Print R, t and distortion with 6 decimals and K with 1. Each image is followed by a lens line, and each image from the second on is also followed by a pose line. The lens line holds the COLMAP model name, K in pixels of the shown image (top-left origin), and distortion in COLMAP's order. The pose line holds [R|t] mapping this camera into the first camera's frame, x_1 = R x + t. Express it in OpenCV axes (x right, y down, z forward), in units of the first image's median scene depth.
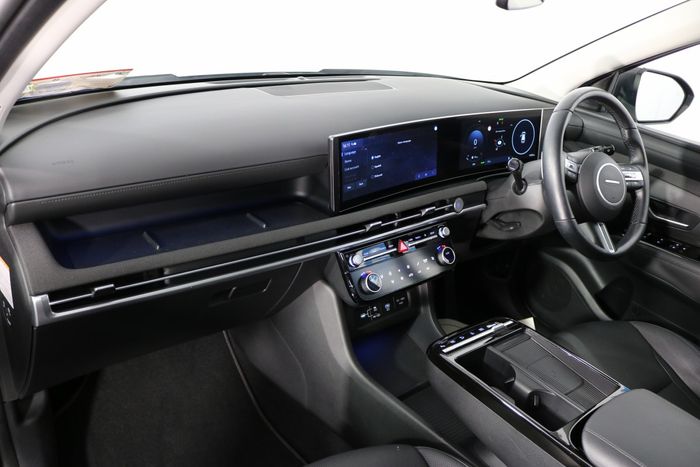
lens RADIAL K [[559.8, 0, 350.0], [0, 559.8, 233.5], [0, 0, 1]] dist [-0.143168, 0.069740]
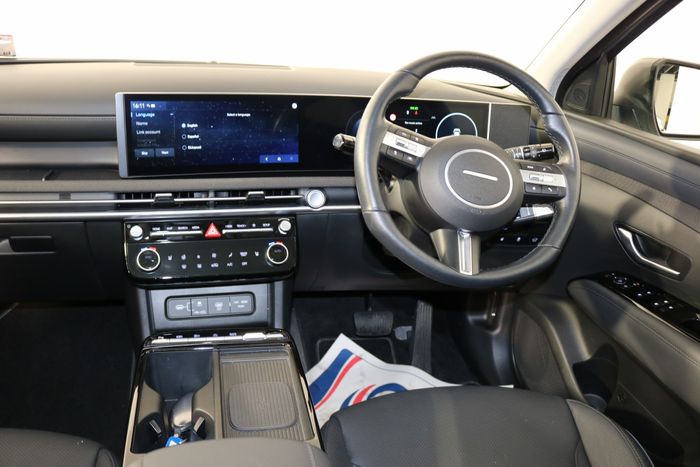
lens RADIAL K [[559.8, 0, 350.0], [0, 559.8, 233.5], [0, 0, 1]] dist [-0.143168, 0.069740]
pose [[0.923891, 0.112372, -0.365784, 0.552399], [-0.151058, 0.985377, -0.078825, 0.057083], [0.351577, 0.128080, 0.927356, 0.256328]]
